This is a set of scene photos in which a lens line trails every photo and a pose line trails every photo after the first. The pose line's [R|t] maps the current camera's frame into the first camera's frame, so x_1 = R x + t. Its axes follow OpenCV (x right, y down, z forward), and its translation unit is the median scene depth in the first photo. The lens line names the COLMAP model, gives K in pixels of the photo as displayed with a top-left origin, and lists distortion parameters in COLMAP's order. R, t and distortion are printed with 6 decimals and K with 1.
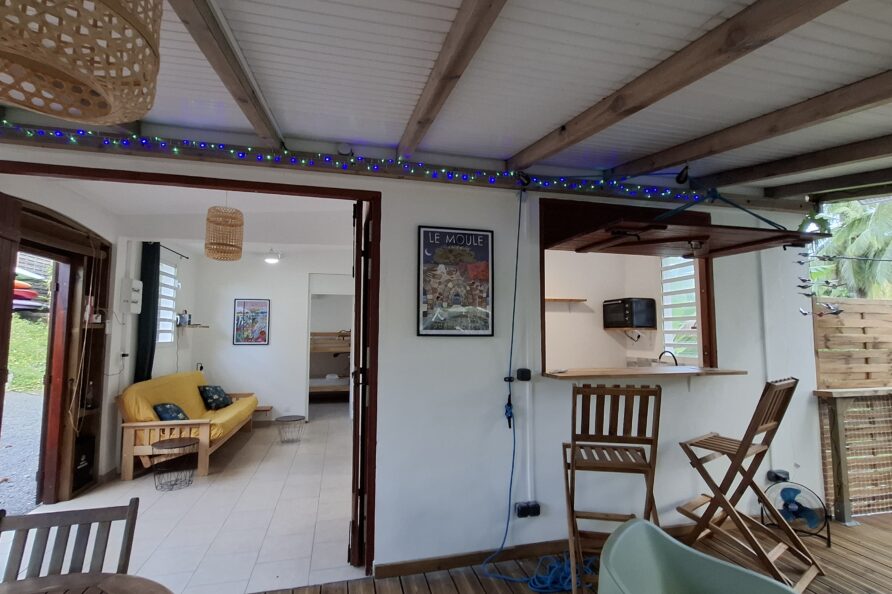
lens RADIAL K [[412.6, 0, 446.0], [0, 412.6, 297.0], [0, 0, 1]] dist [-0.039834, 0.009802]
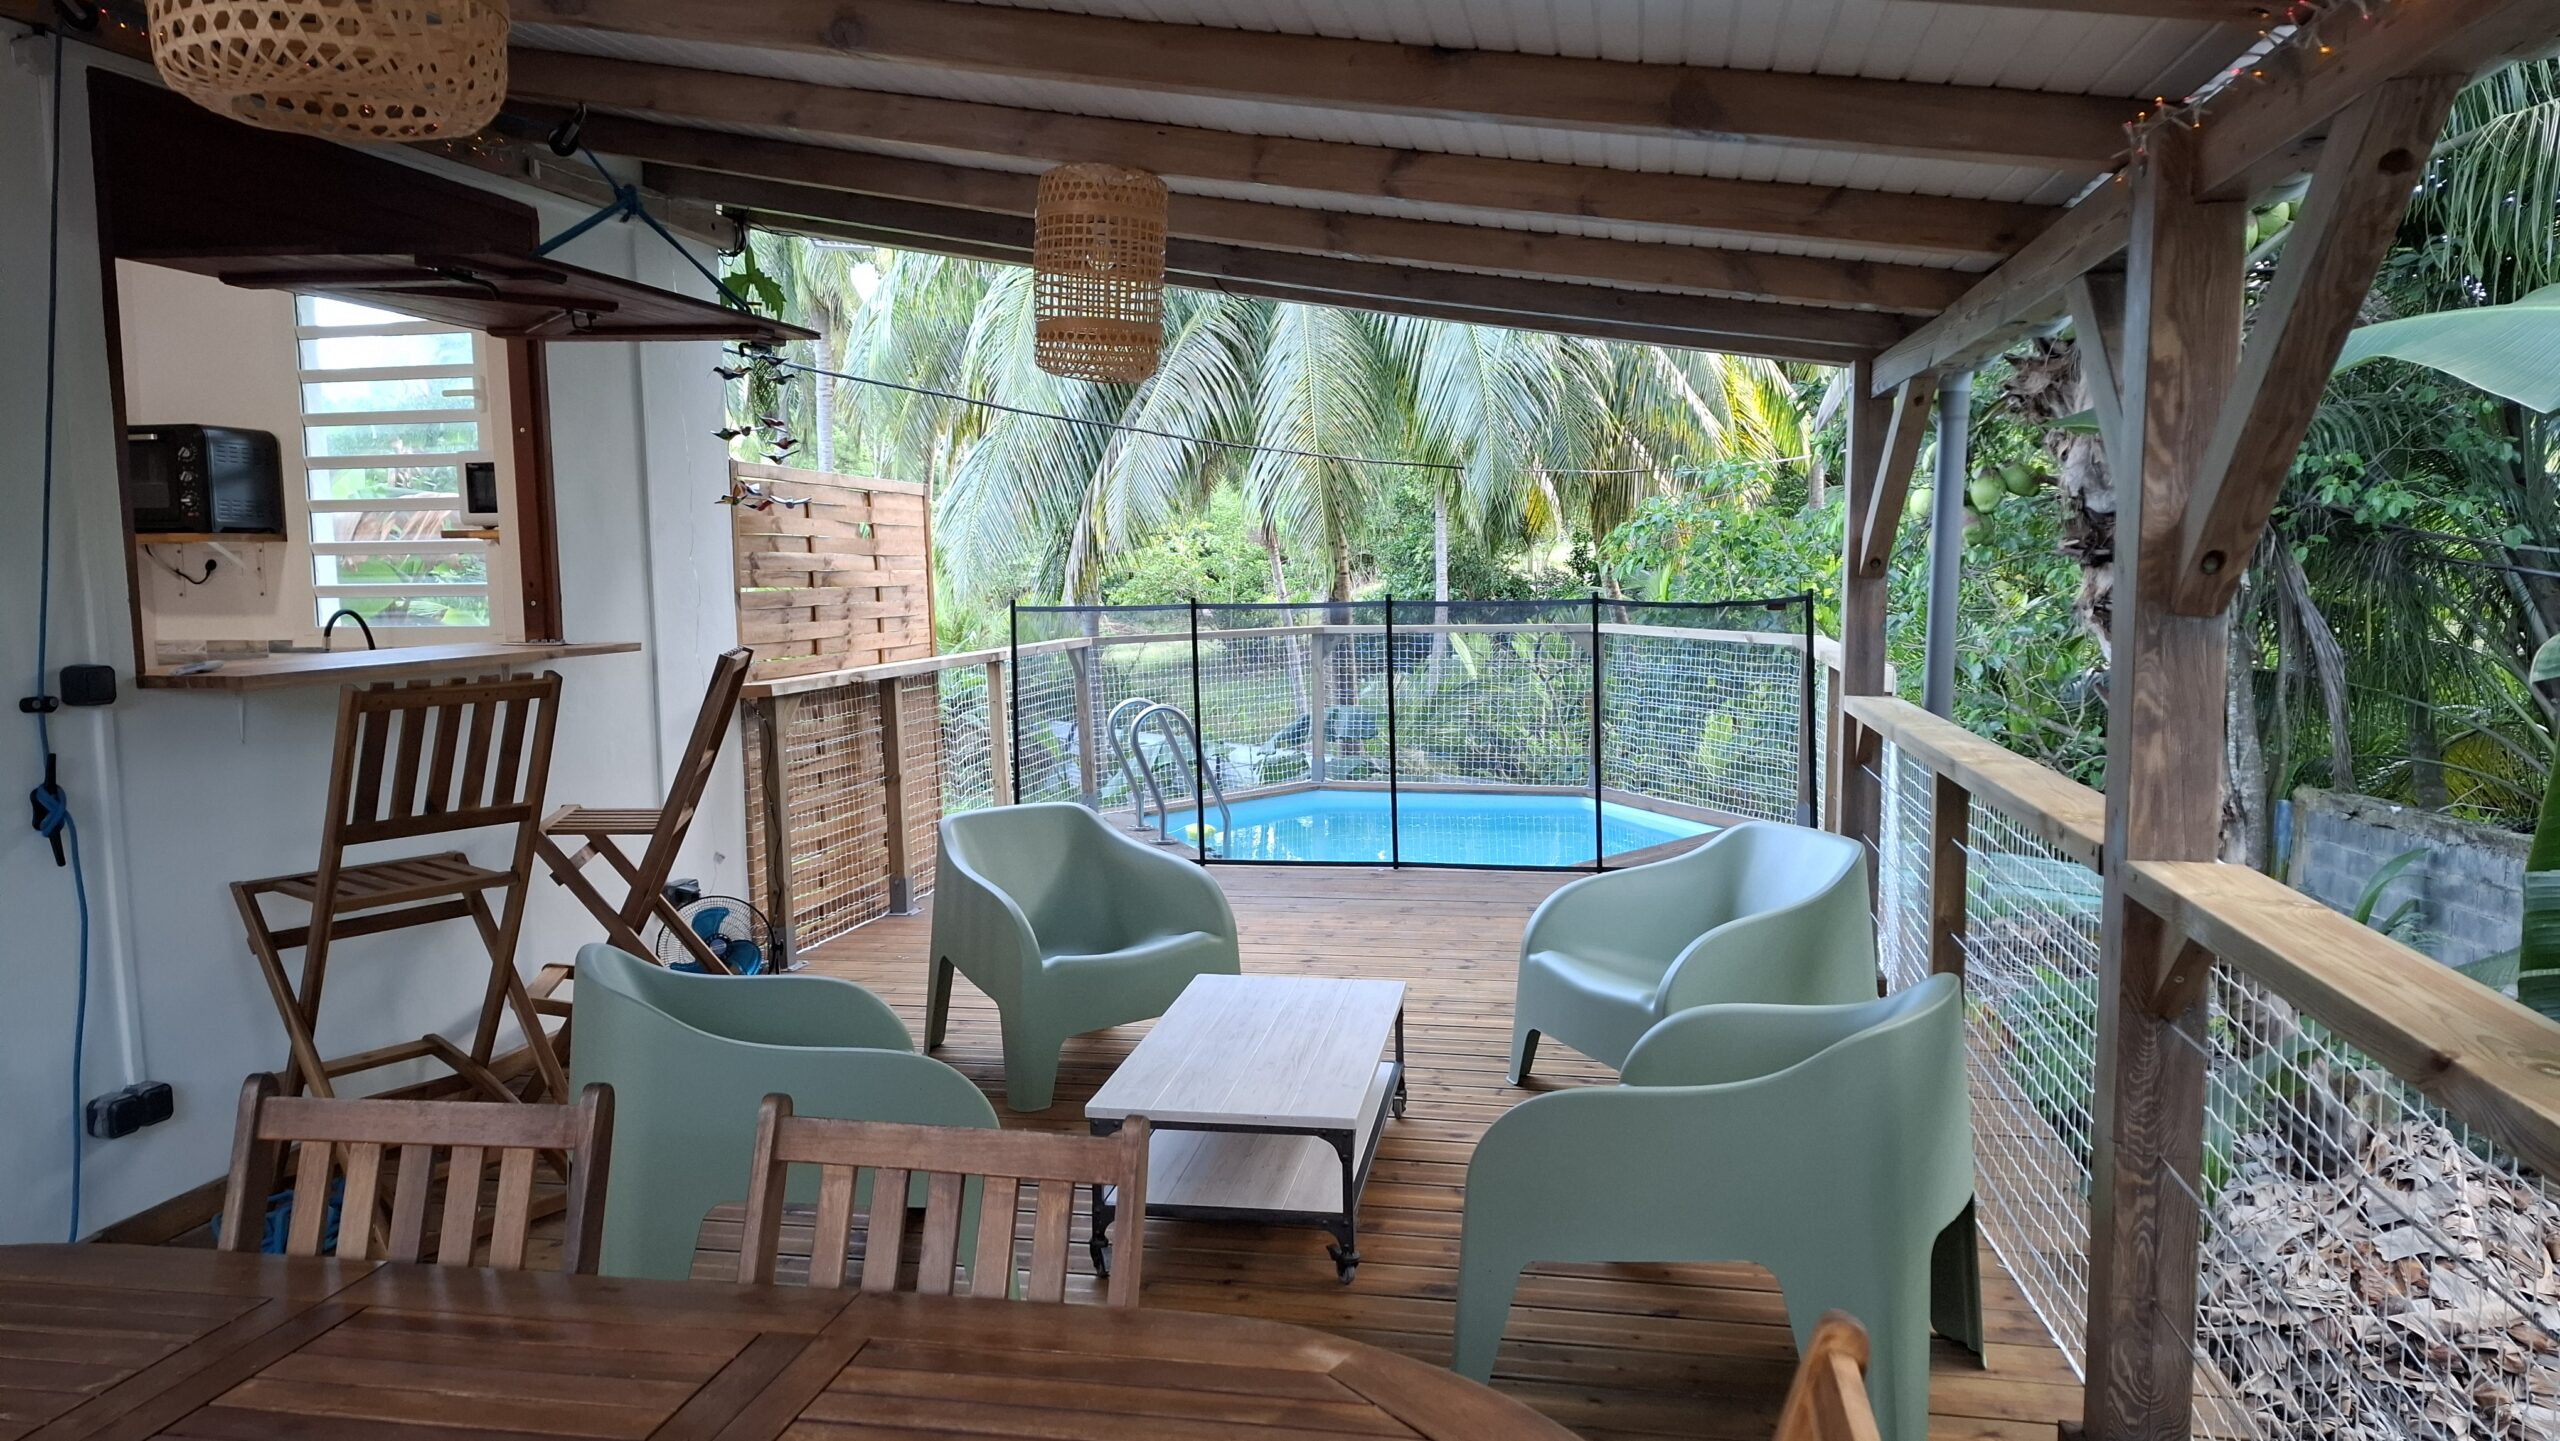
lens RADIAL K [[1820.2, 0, 1280.0], [0, 1820.2, 720.5], [0, 0, 1]] dist [0.042742, 0.000420]
pose [[0.401516, -0.088862, 0.911531, -0.617506], [-0.068143, 0.989624, 0.126491, -0.013139], [-0.913314, -0.112903, 0.391294, -0.283170]]
